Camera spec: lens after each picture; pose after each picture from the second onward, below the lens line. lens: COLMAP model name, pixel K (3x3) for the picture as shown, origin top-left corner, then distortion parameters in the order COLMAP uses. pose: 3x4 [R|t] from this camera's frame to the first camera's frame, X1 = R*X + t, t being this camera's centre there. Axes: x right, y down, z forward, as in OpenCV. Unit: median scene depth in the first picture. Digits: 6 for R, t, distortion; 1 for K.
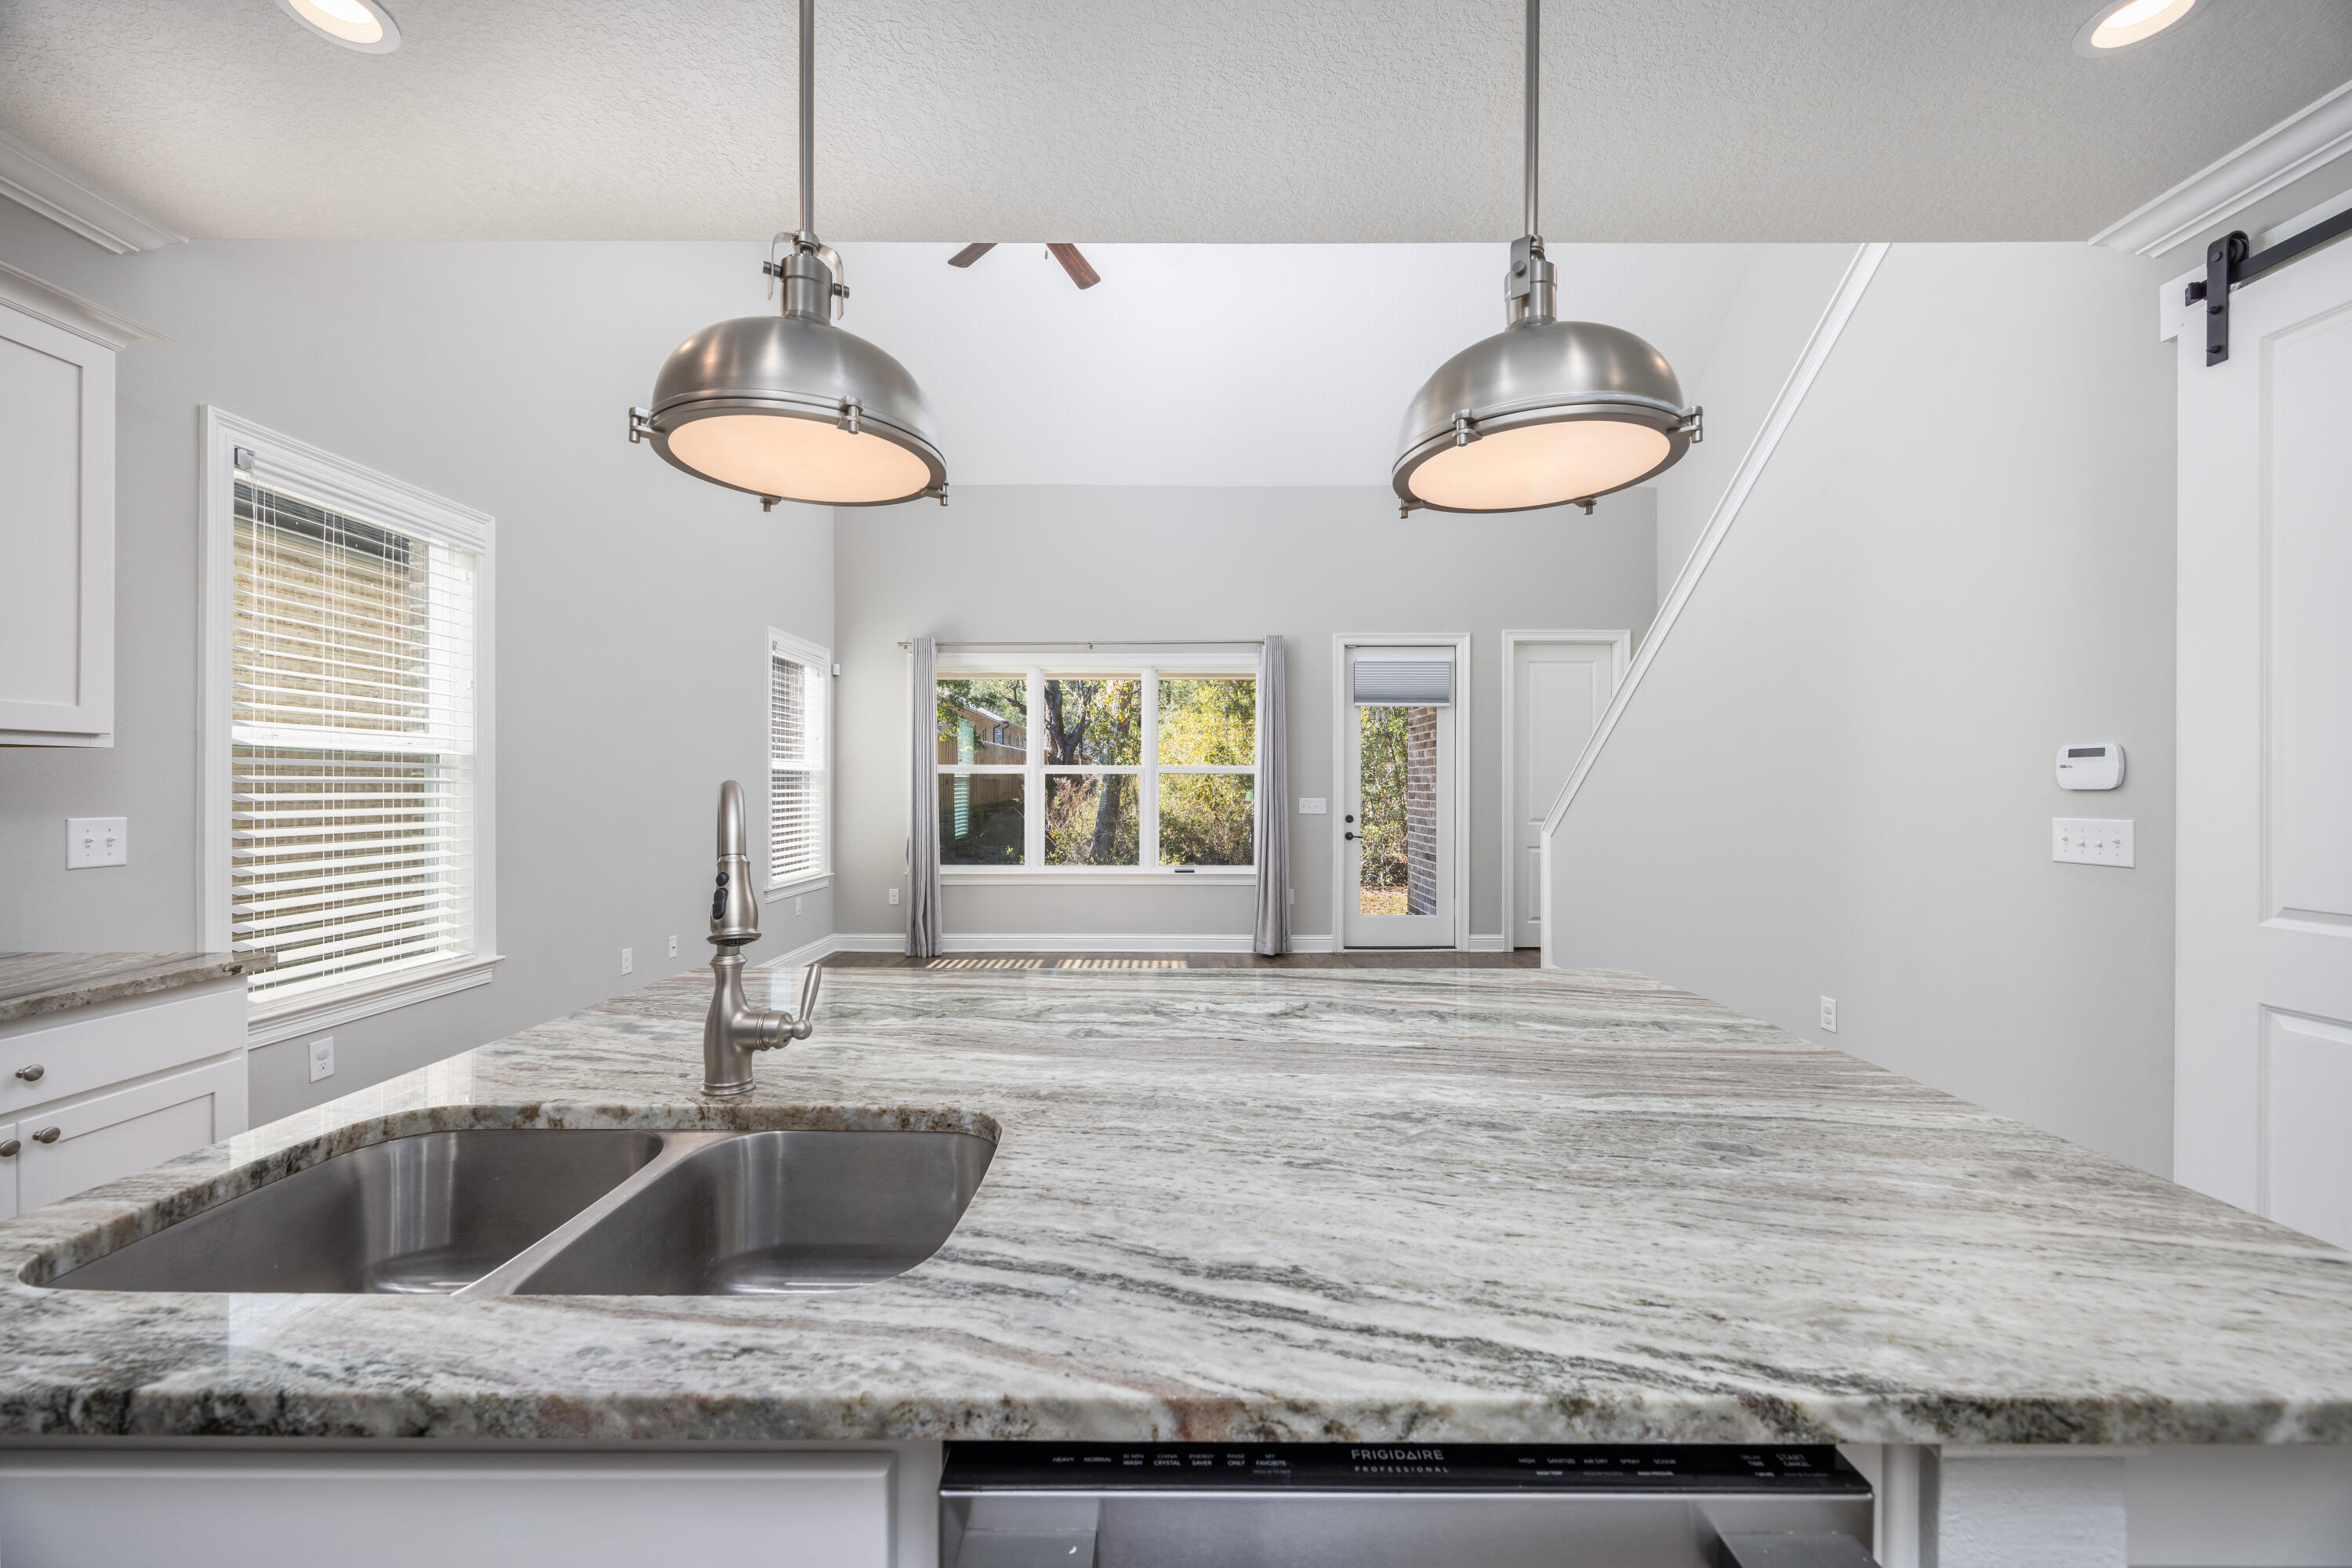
lens RADIAL K [[912.2, 0, 1196.5], [0, 912.2, 769.3], [0, 0, 1]] dist [0.003132, -0.000072]
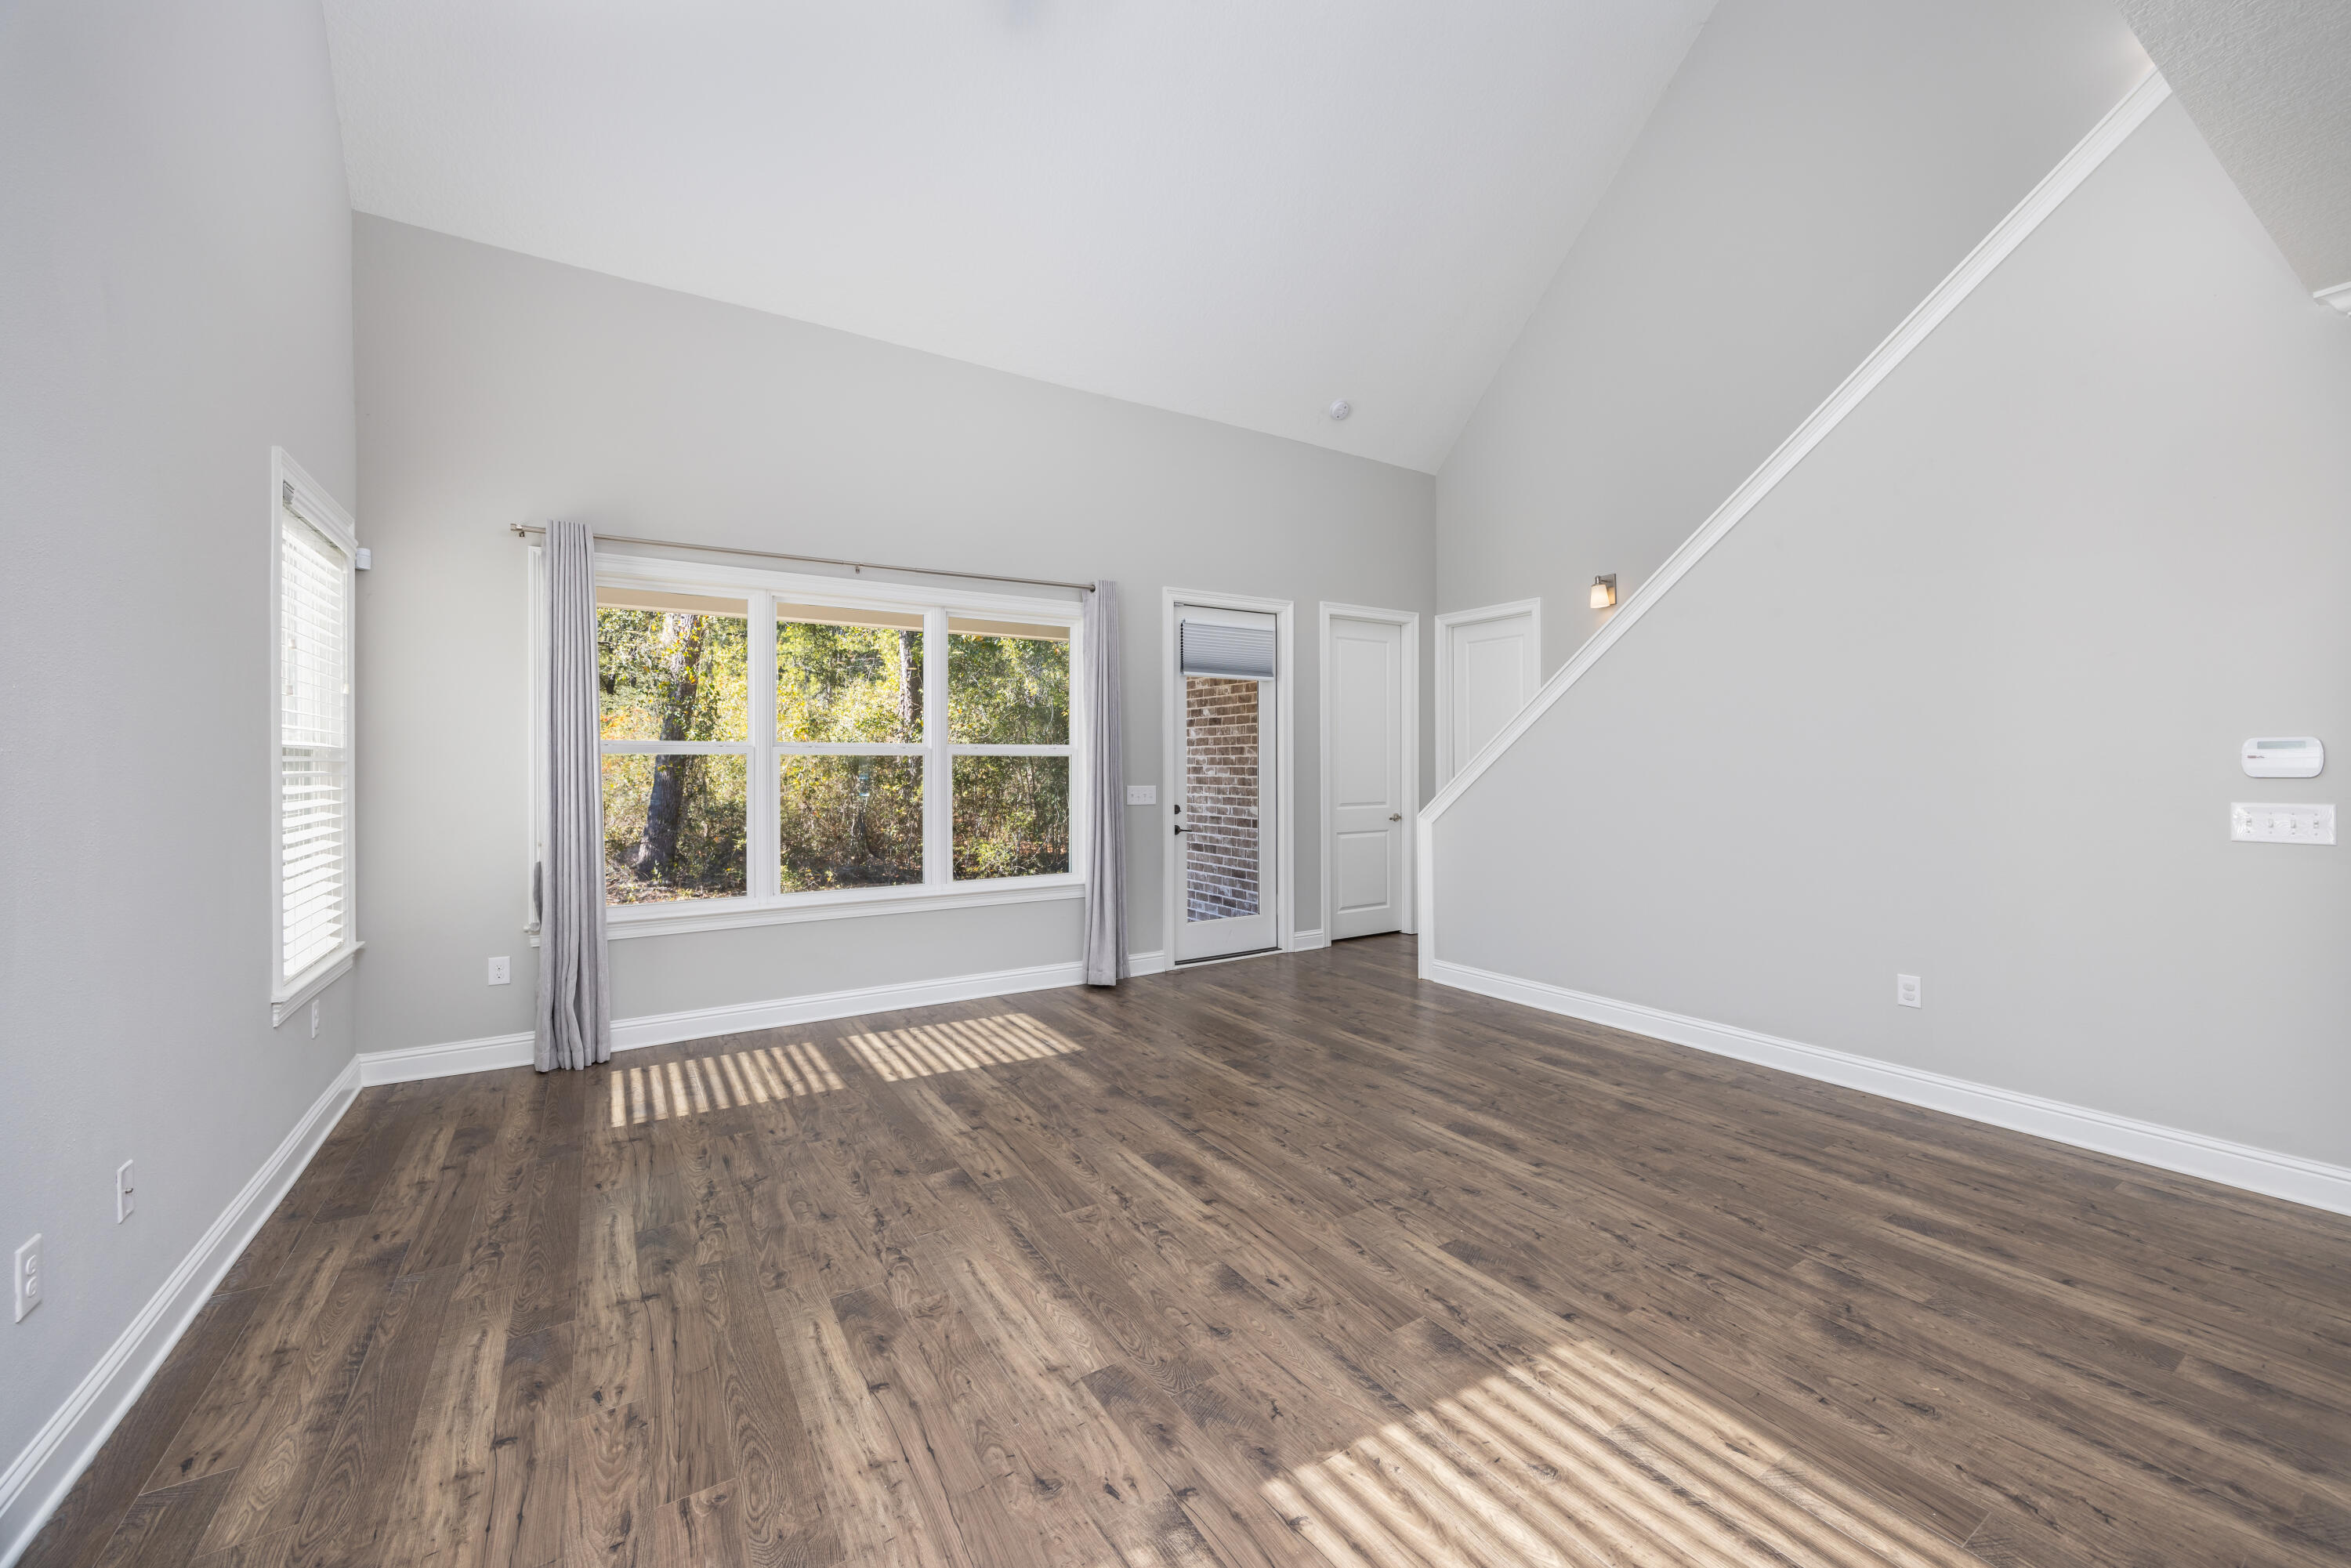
lens RADIAL K [[911.8, 0, 1249.9], [0, 911.8, 766.6], [0, 0, 1]] dist [0.003132, -0.000072]
pose [[0.834500, -0.007914, 0.550951, -0.250457], [-0.004600, 0.999762, 0.021327, -0.003671], [-0.550989, -0.020331, 0.834265, 0.265730]]
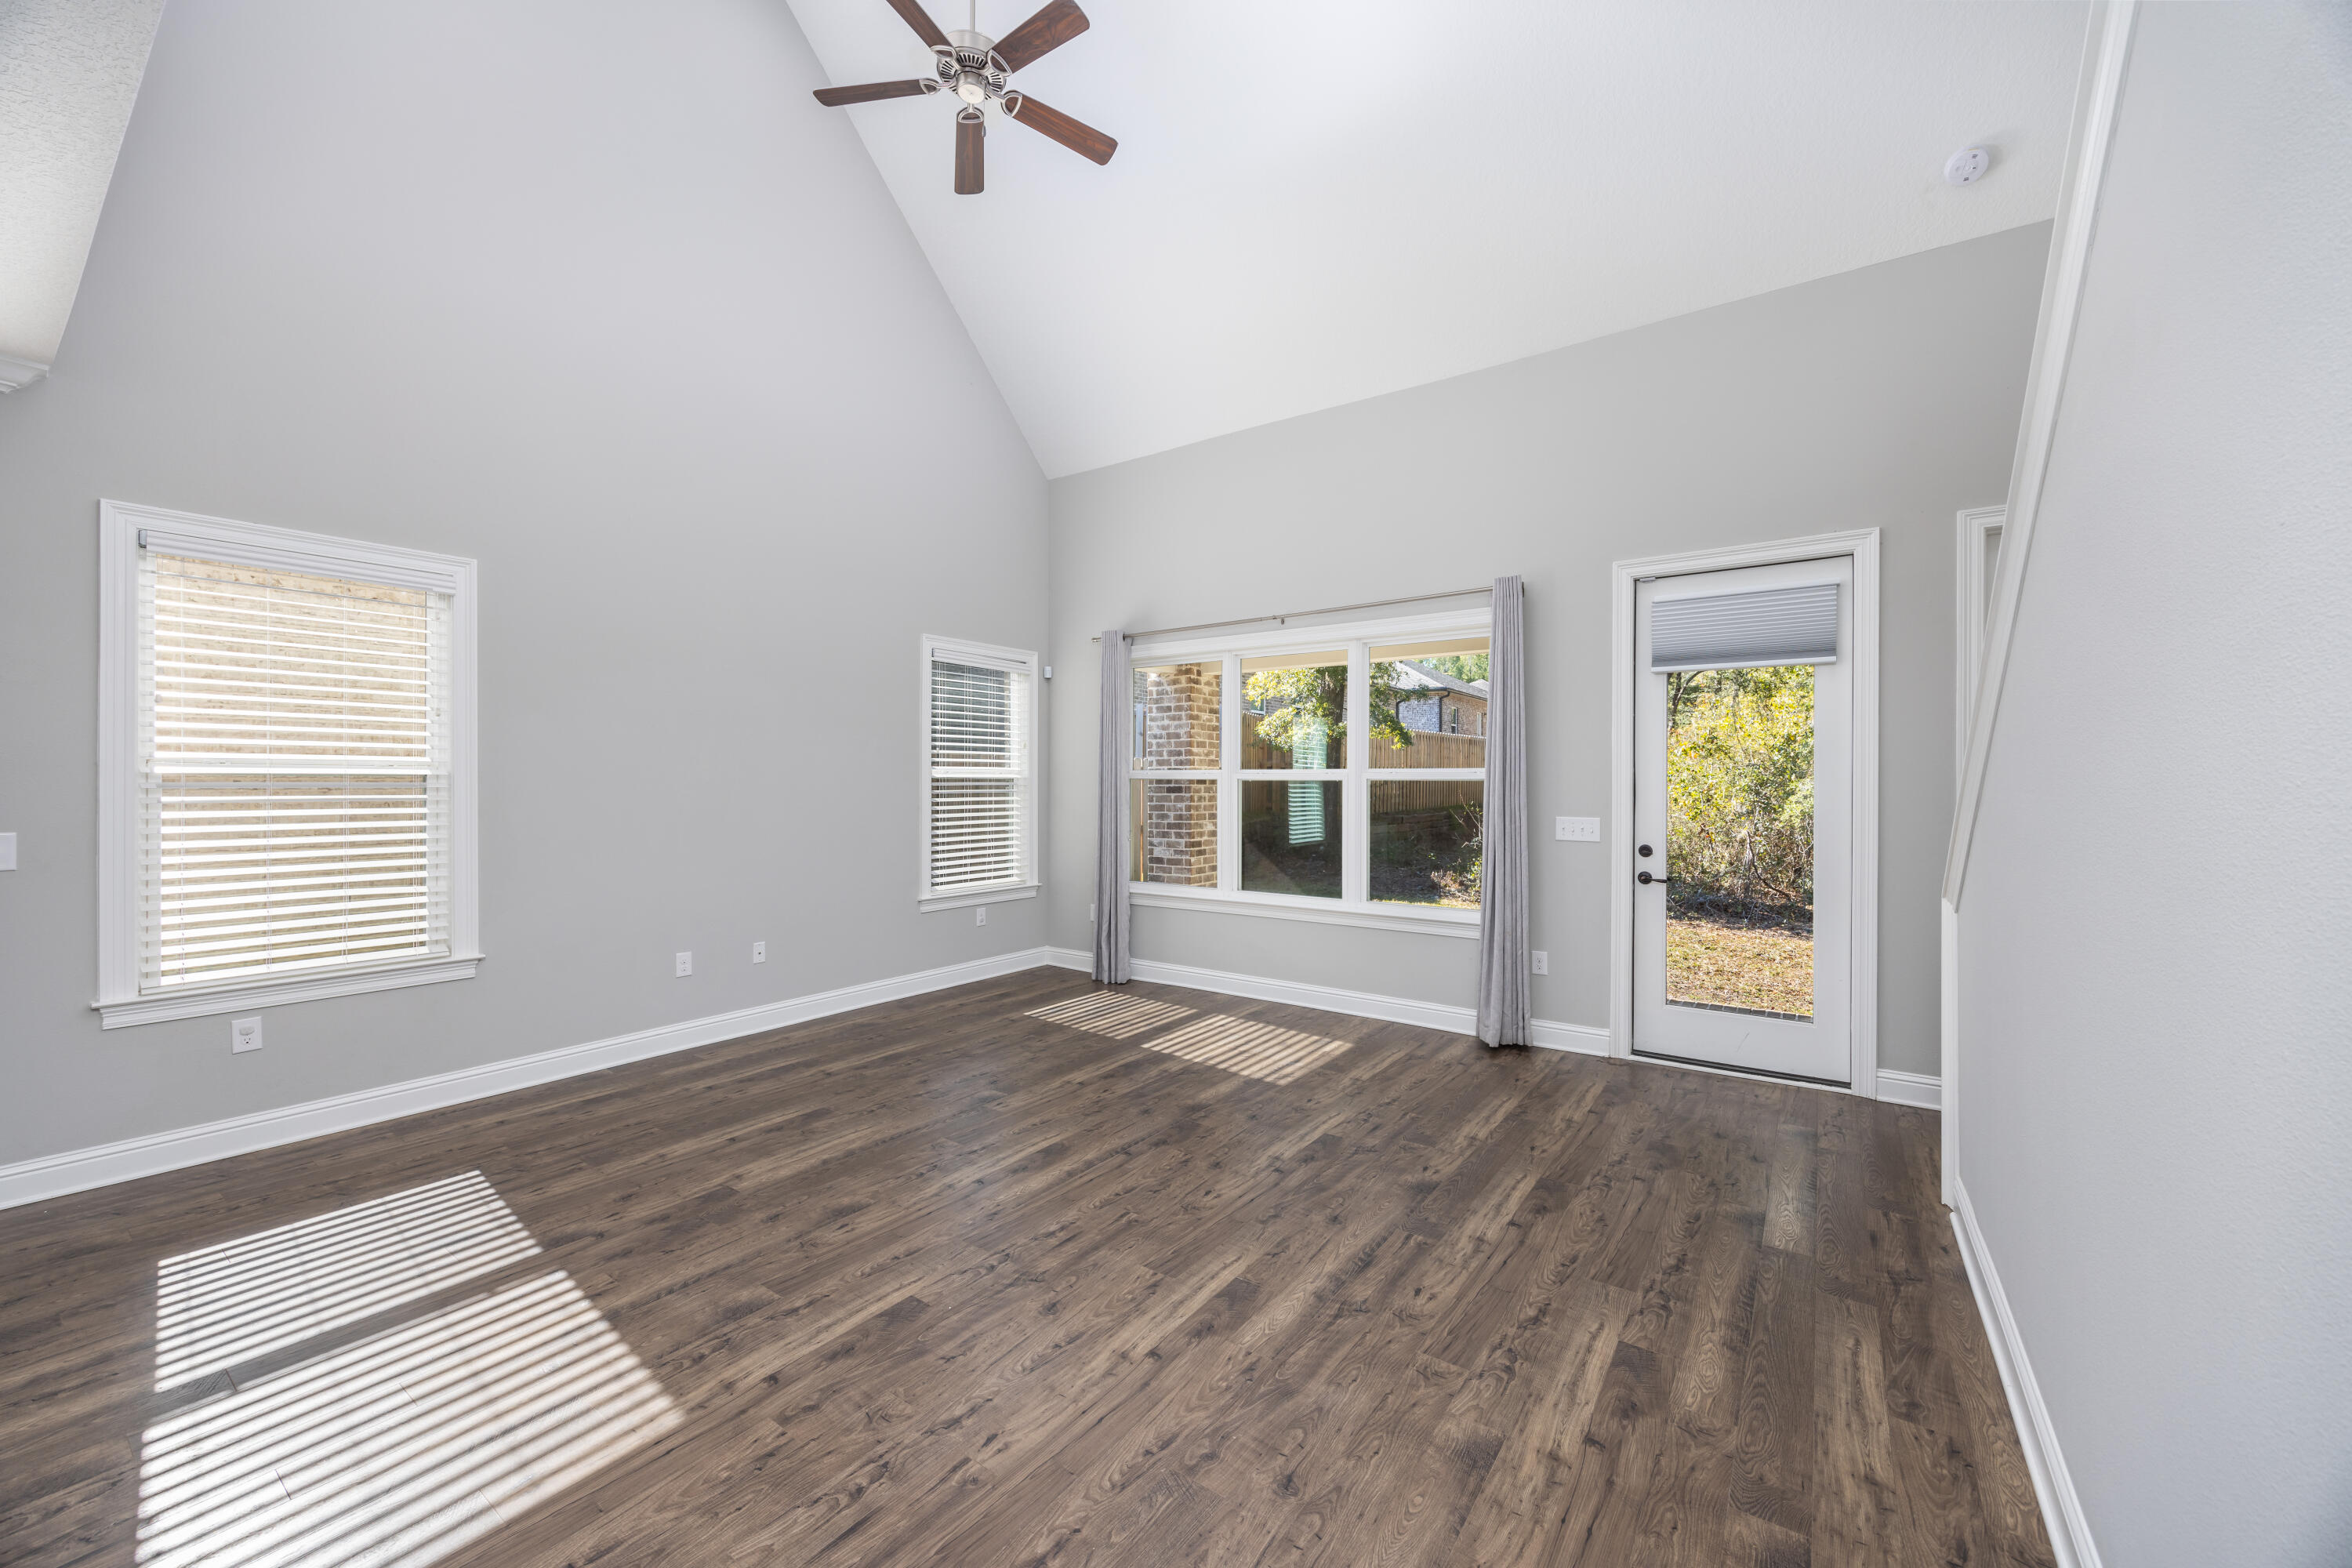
lens RADIAL K [[912.2, 0, 1174.4], [0, 912.2, 784.0], [0, 0, 1]] dist [0.003132, -0.000072]
pose [[0.802255, -0.002623, -0.596976, 0.294587], [0.011886, 0.999862, 0.011579, -0.003025], [0.596864, -0.016385, 0.802175, 0.307019]]
